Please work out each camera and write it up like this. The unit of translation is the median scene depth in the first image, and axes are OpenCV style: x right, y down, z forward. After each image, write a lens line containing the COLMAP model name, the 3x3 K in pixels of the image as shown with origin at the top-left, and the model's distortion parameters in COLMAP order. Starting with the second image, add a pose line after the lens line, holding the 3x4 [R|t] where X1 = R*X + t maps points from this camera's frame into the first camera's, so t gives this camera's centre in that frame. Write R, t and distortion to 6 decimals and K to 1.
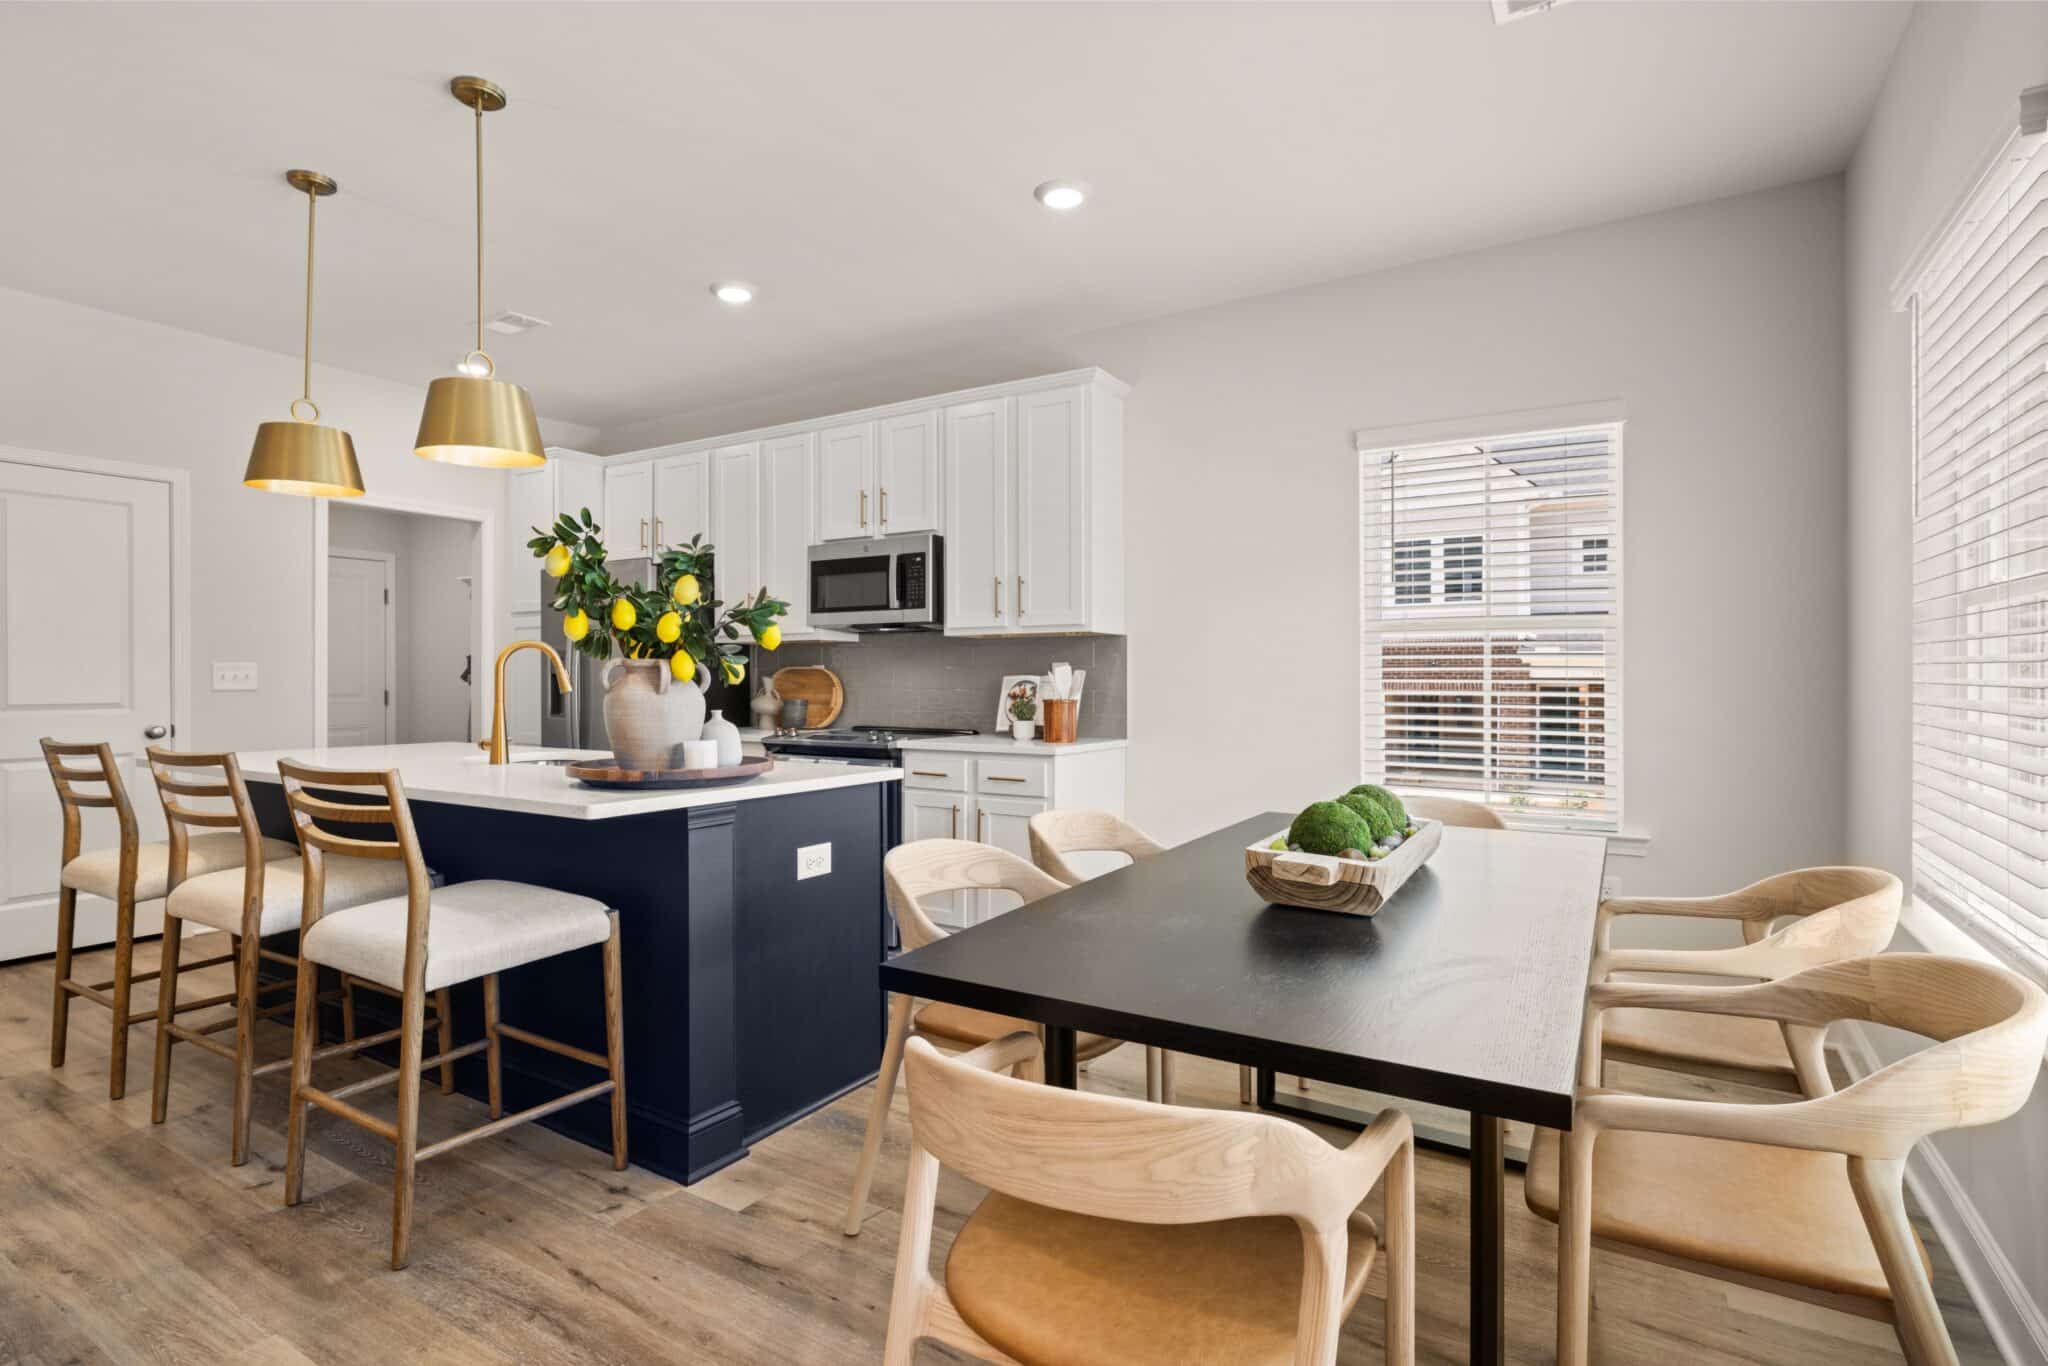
lens RADIAL K [[1017.0, 0, 947.3], [0, 1017.0, 680.2], [0, 0, 1]] dist [-0.001315, -0.020820]
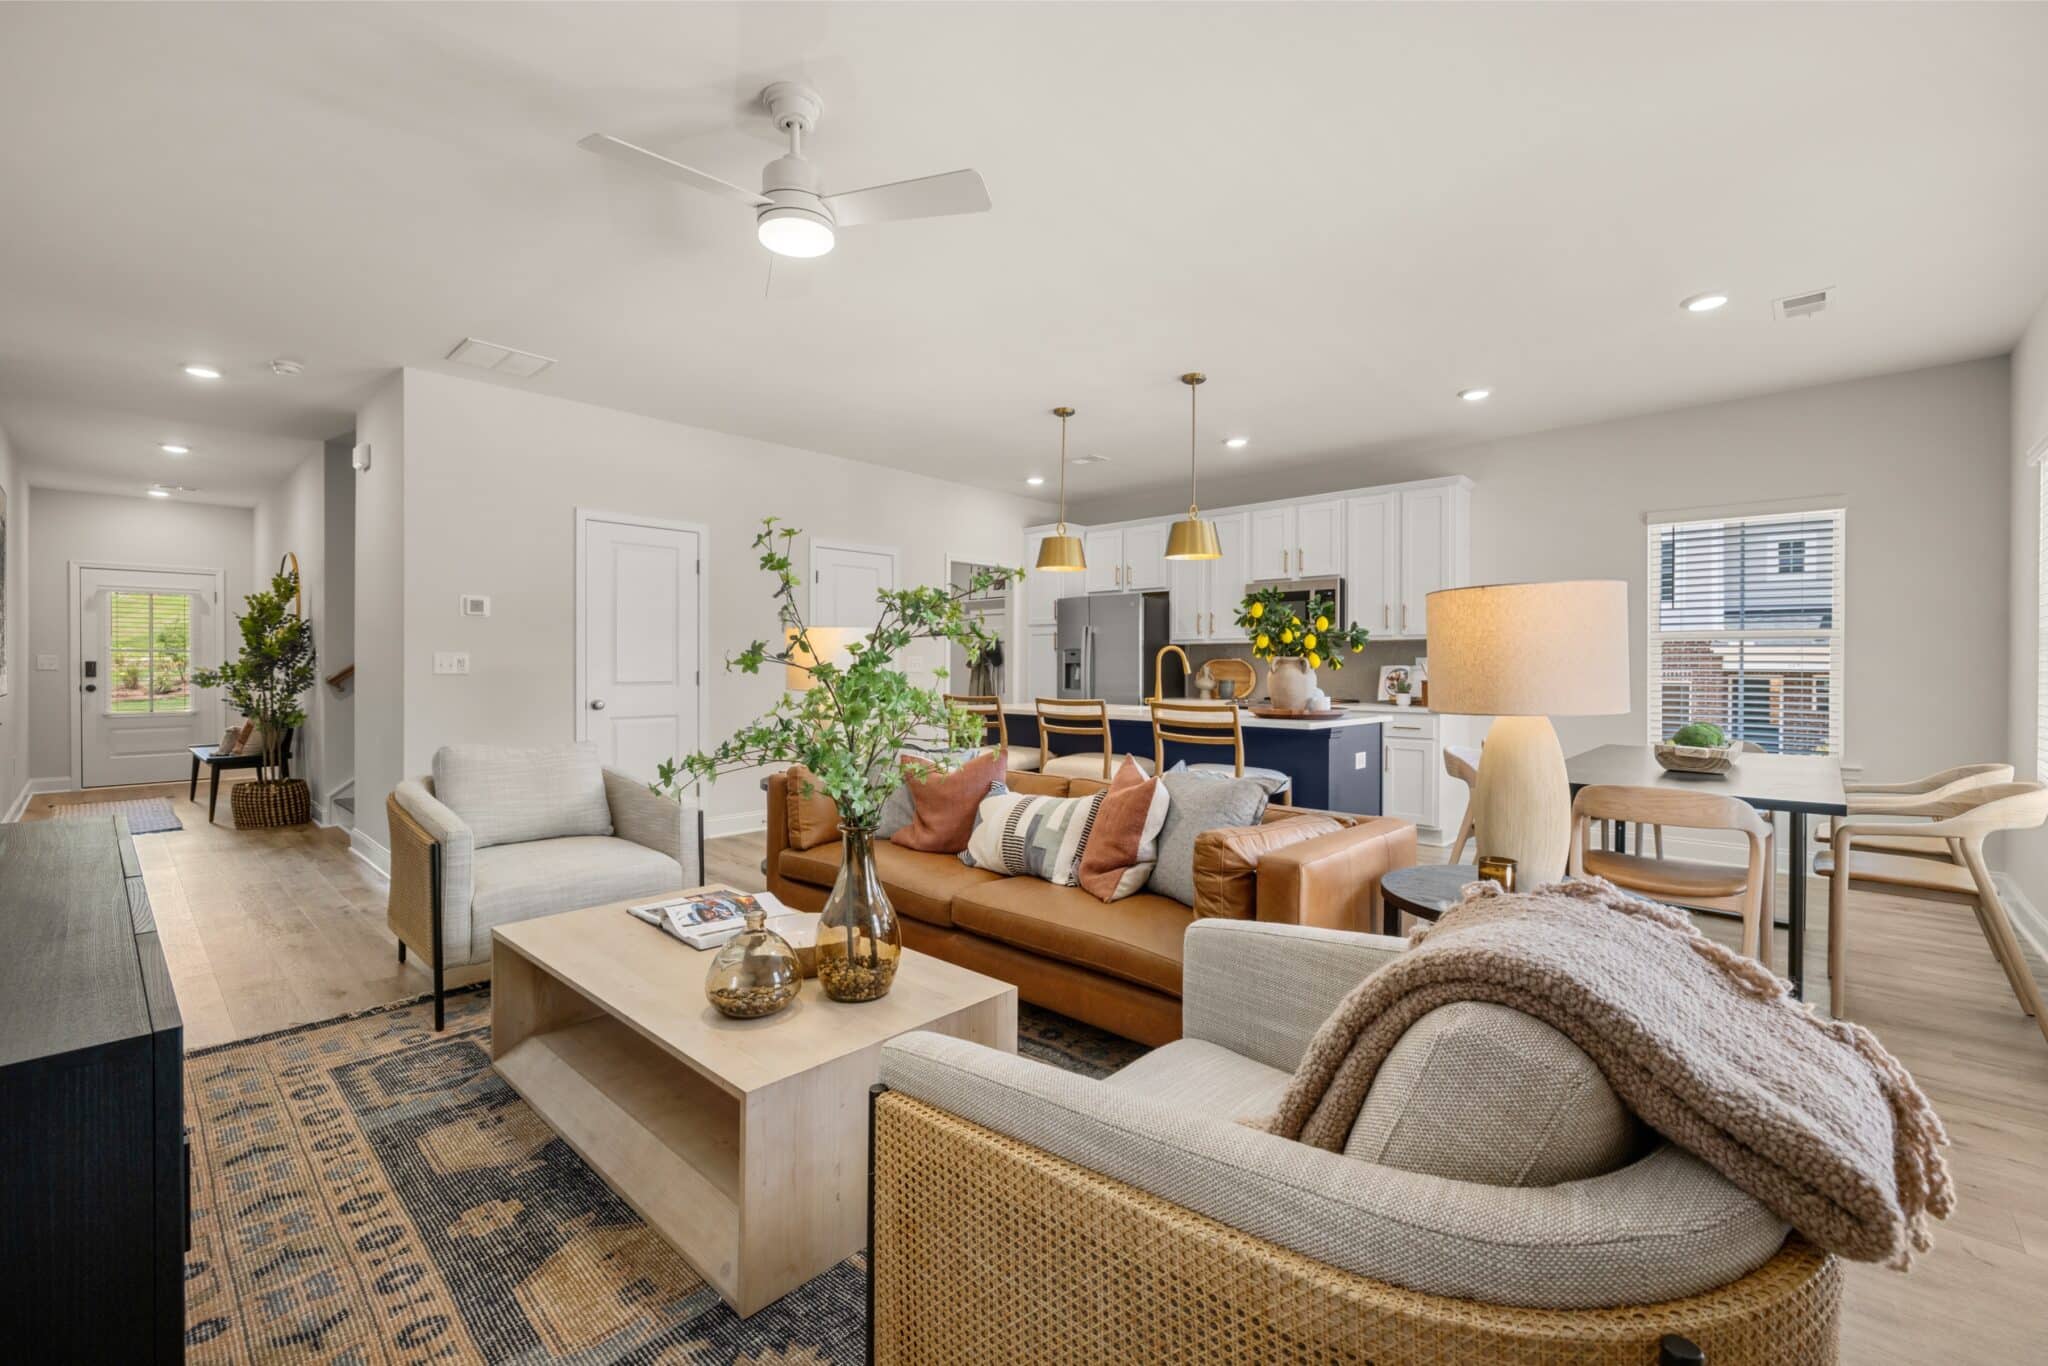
lens RADIAL K [[873.0, 0, 939.9], [0, 873.0, 680.5], [0, 0, 1]] dist [-0.016143, -0.000073]
pose [[0.979262, 0.008310, -0.202427, -0.365595], [-0.005448, 0.999877, 0.014689, 0.002487], [0.202524, -0.013281, 0.979187, -0.496374]]
